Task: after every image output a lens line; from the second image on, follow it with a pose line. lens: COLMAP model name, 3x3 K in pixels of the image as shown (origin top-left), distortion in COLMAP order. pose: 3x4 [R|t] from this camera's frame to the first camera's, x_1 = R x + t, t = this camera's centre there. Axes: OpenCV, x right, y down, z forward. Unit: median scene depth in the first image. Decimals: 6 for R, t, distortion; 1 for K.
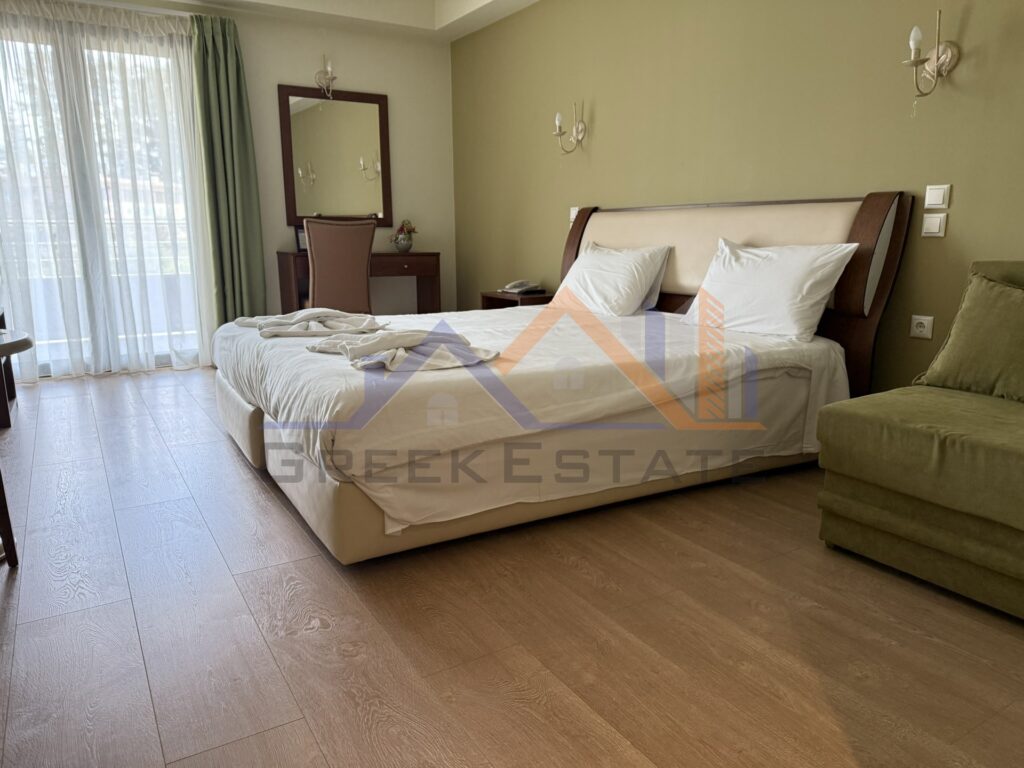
lens RADIAL K [[718.5, 0, 493.2], [0, 718.5, 385.2], [0, 0, 1]] dist [0.019972, -0.002485]
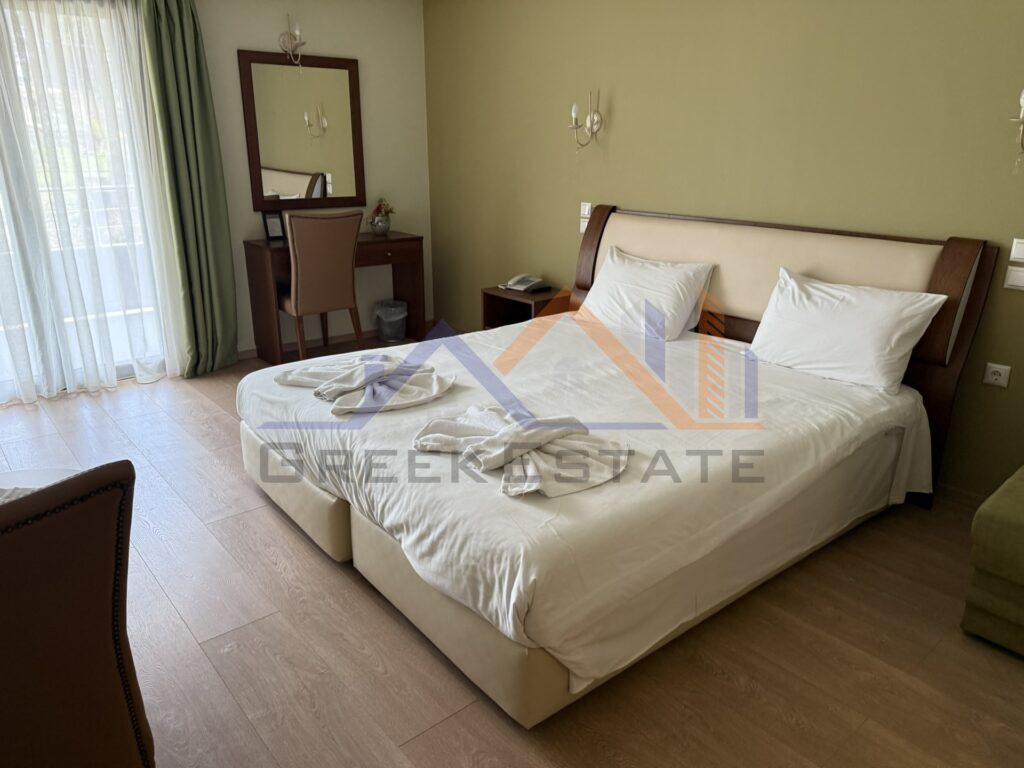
lens RADIAL K [[721.0, 0, 512.0], [0, 721.0, 384.0], [0, 0, 1]] dist [0.007682, 0.001699]
pose [[0.987347, -0.042600, 0.152742, -0.175179], [0.026697, 0.994146, 0.104700, -0.141500], [-0.156308, -0.099297, 0.982704, 0.075471]]
